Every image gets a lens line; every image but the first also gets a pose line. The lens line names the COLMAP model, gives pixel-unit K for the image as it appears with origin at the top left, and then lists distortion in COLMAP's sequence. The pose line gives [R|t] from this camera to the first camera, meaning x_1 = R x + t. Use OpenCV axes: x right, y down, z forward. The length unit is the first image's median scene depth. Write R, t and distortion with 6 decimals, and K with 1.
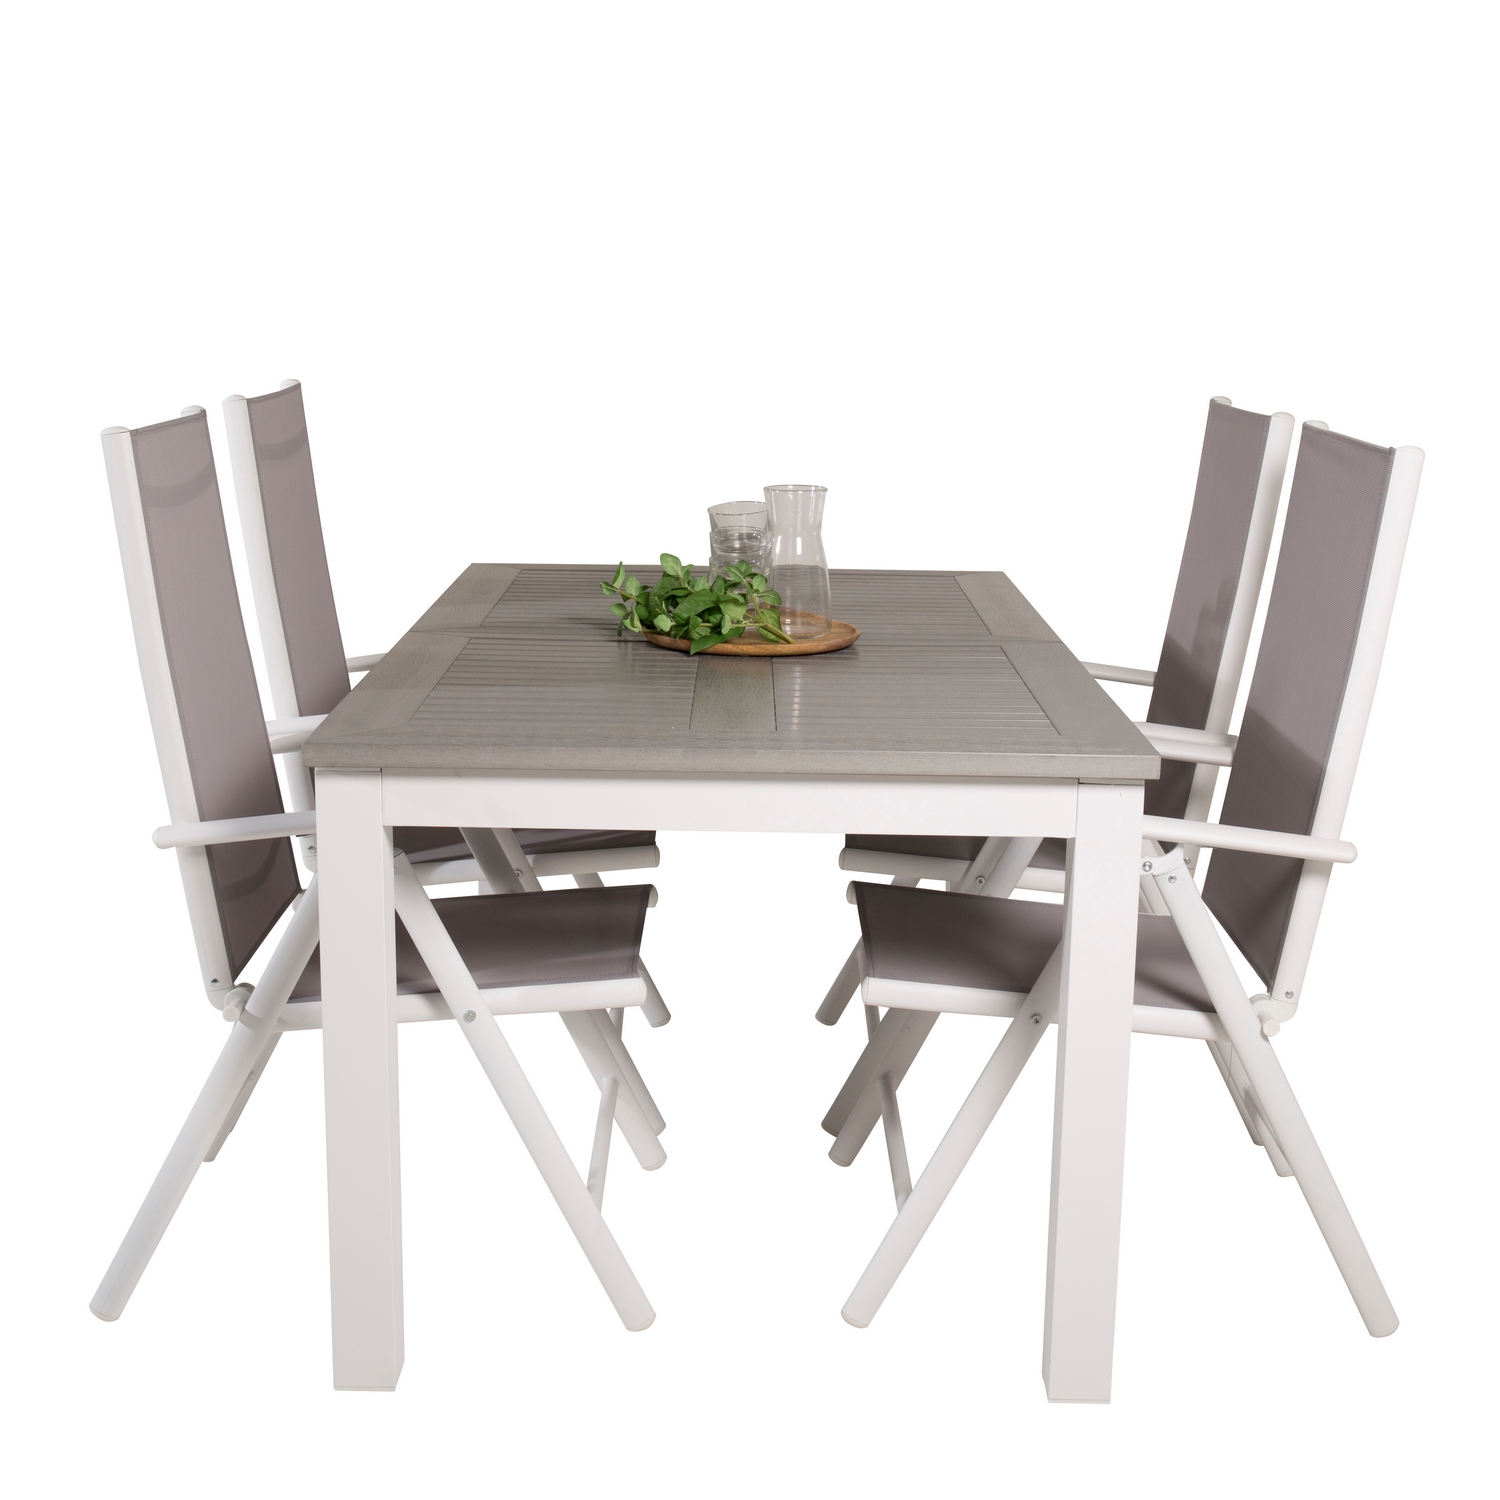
lens RADIAL K [[2335.1, 0, 750.0], [0, 2335.1, 750.0], [0, 0, 1]] dist [-0.027807, 0.024202]
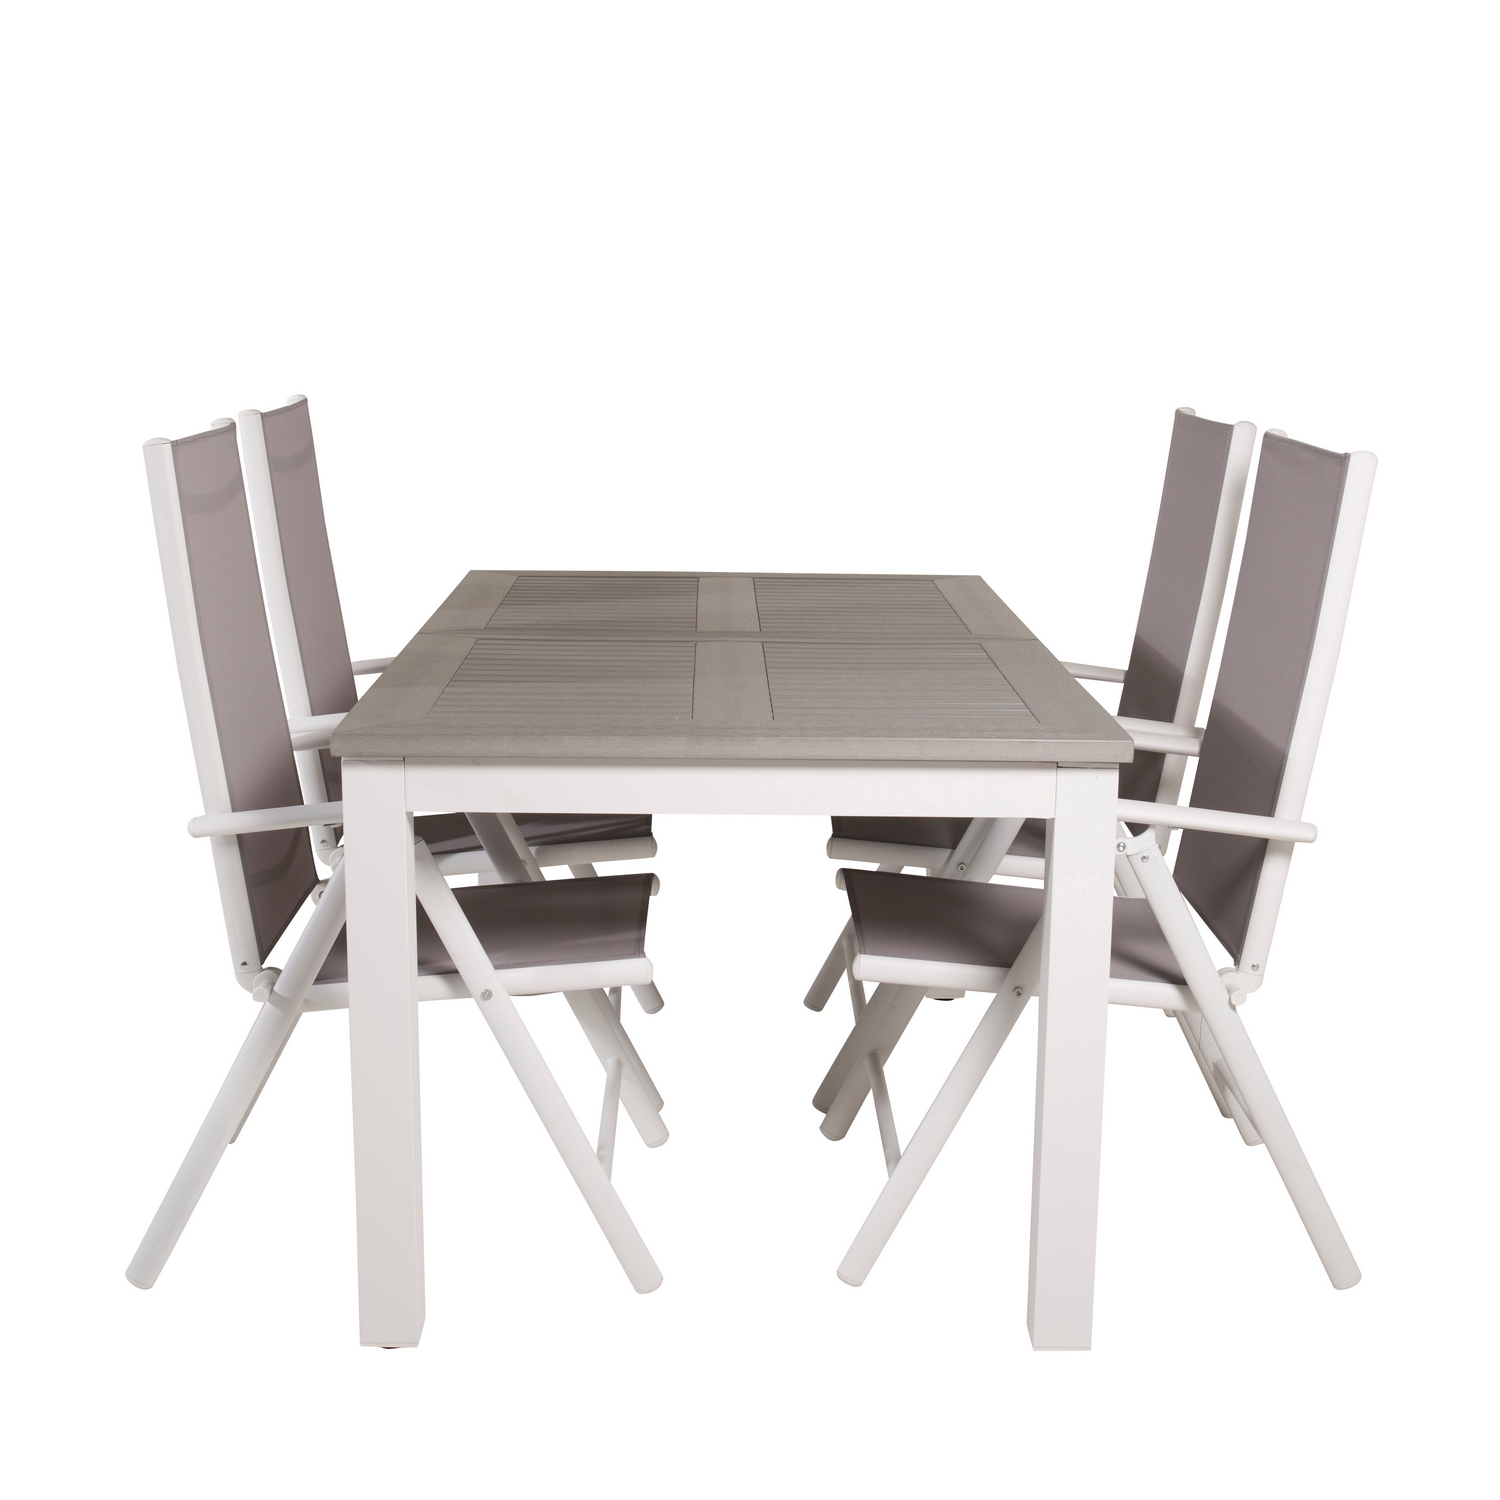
lens RADIAL K [[2335.1, 0, 750.0], [0, 2335.1, 750.0], [0, 0, 1]] dist [-0.027807, 0.024202]
pose [[0.999872, -0.006881, 0.014478, -0.012769], [0.006982, 0.999952, -0.006938, 0.010596], [-0.014430, 0.007038, 0.999871, -0.056050]]
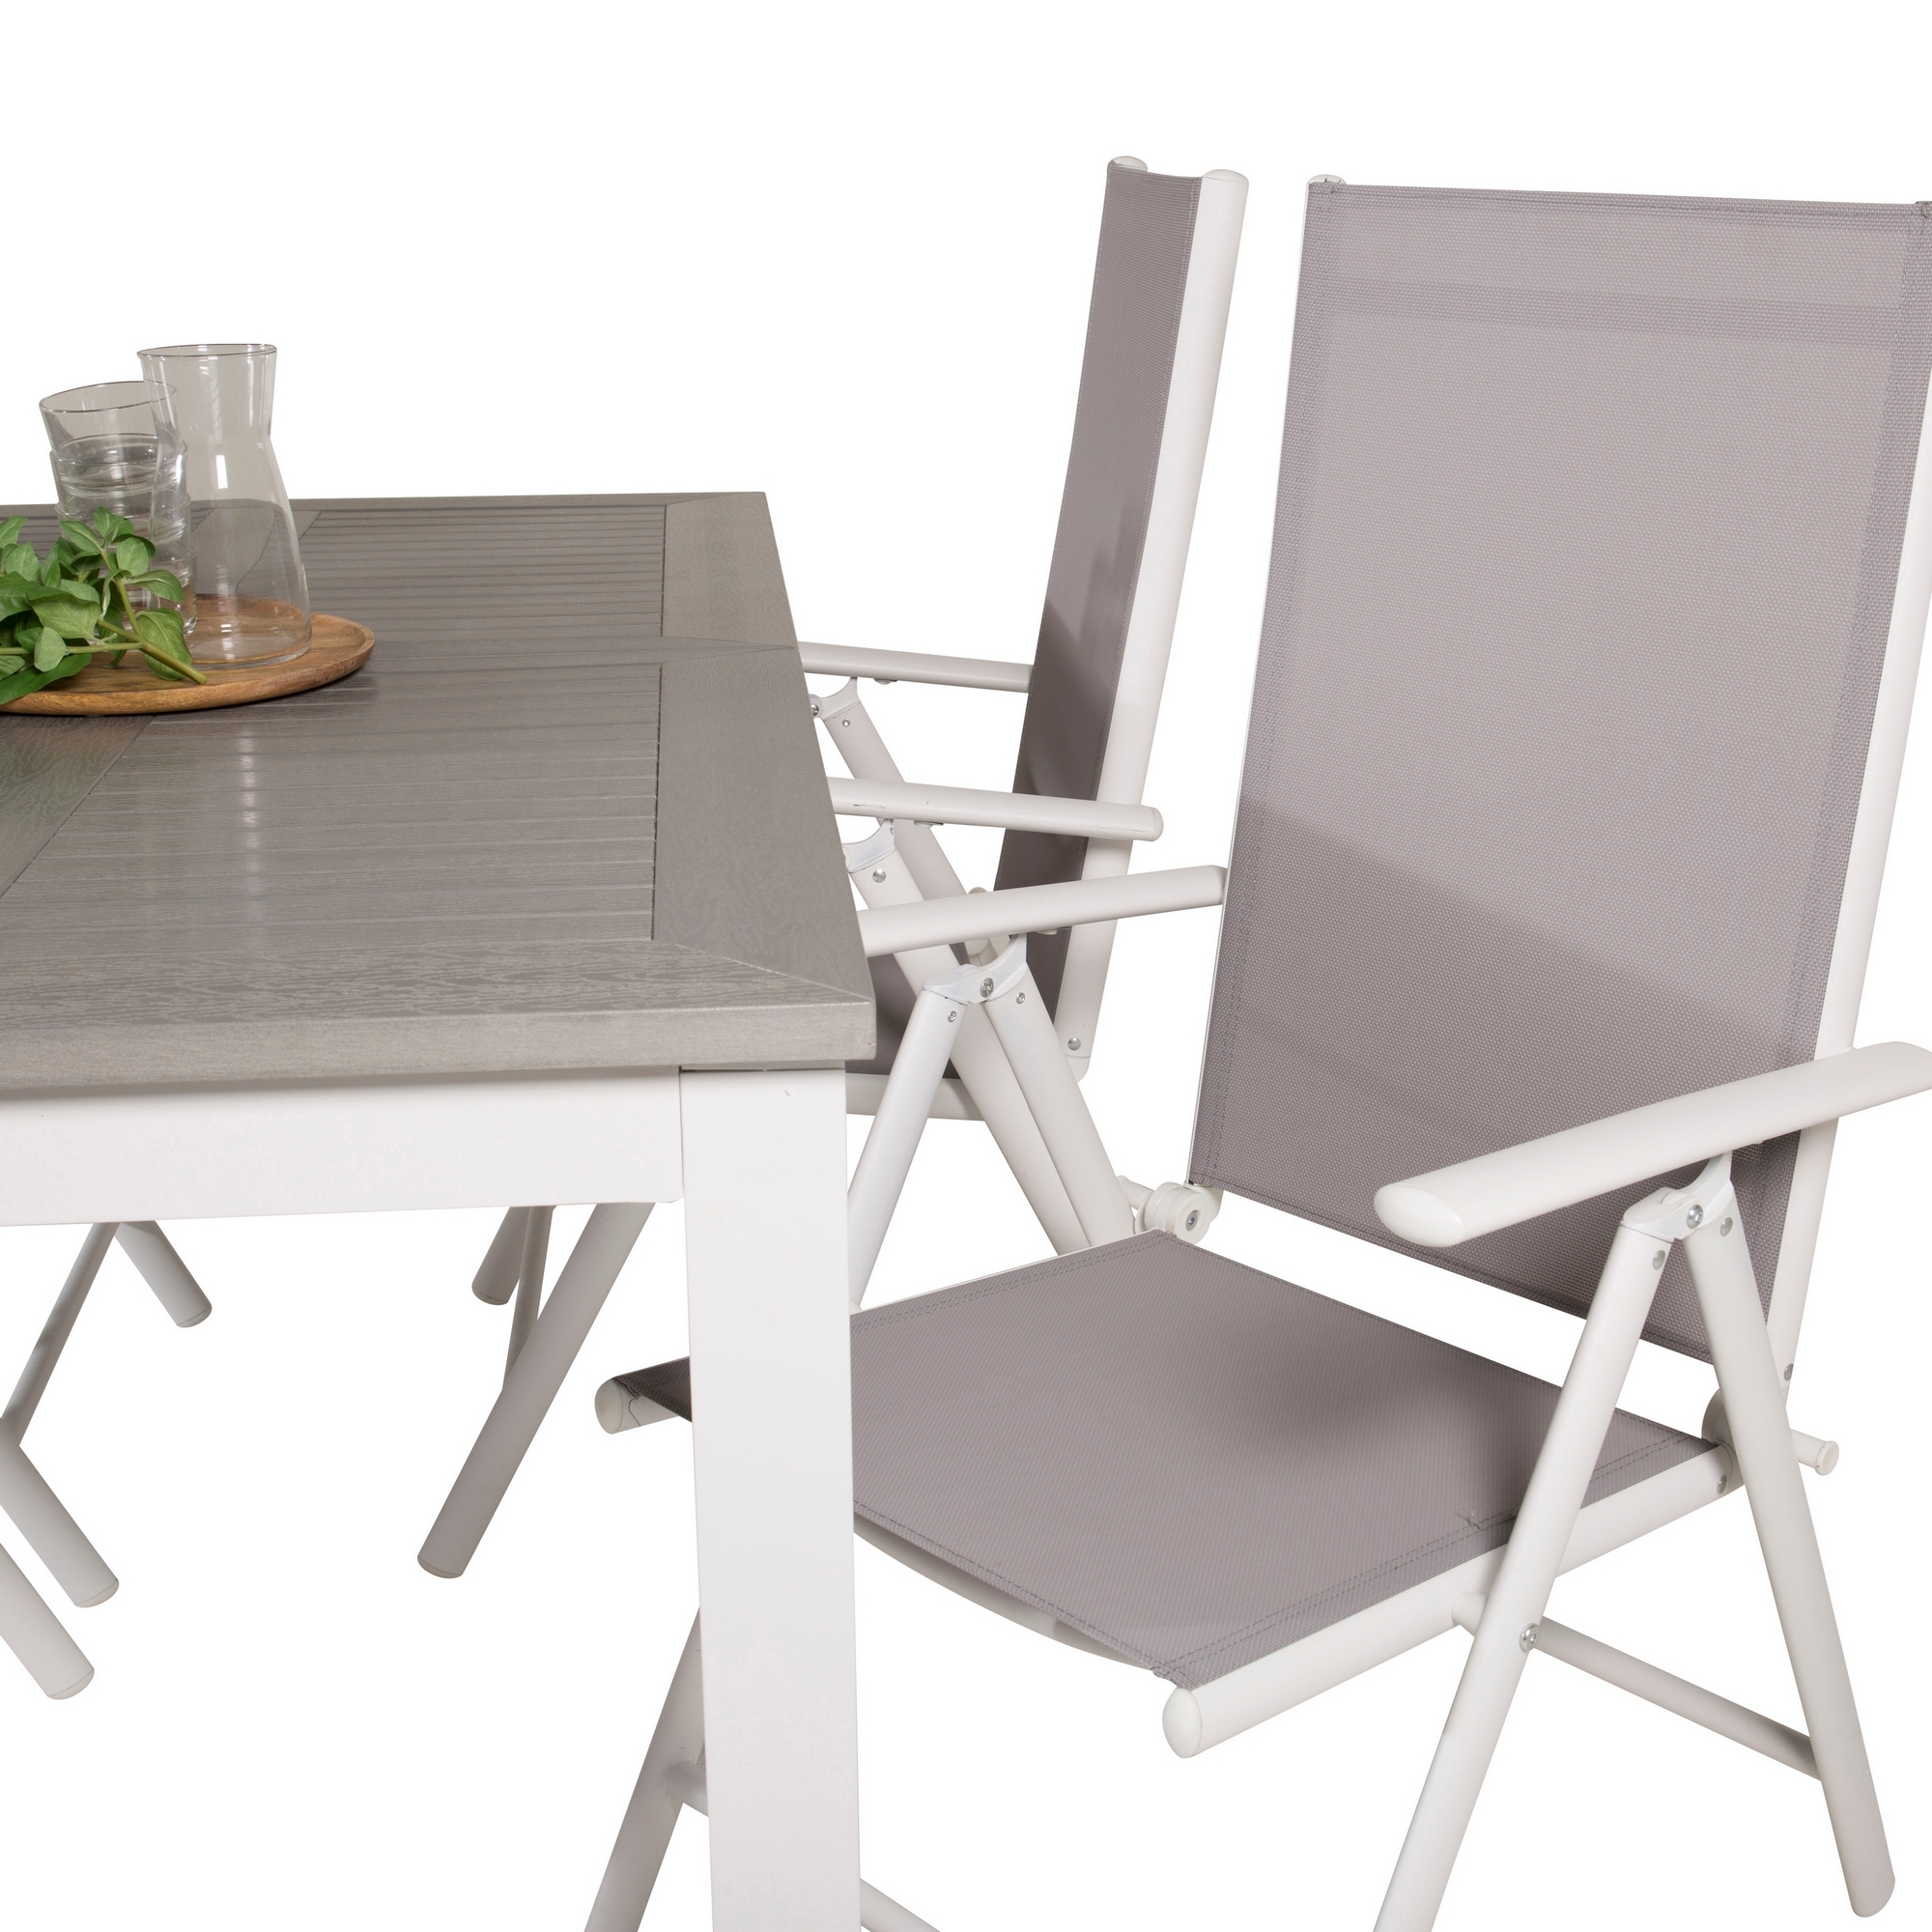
lens RADIAL K [[2657.5, 0, 966.0], [0, 2657.5, 966.0], [0, 0, 1]] dist [-0.020739, -0.054467]
pose [[0.995308, -0.048620, 0.083658, 0.125900], [0.038850, 0.992642, 0.114682, -0.044701], [-0.088618, -0.110894, 0.989873, 0.451045]]
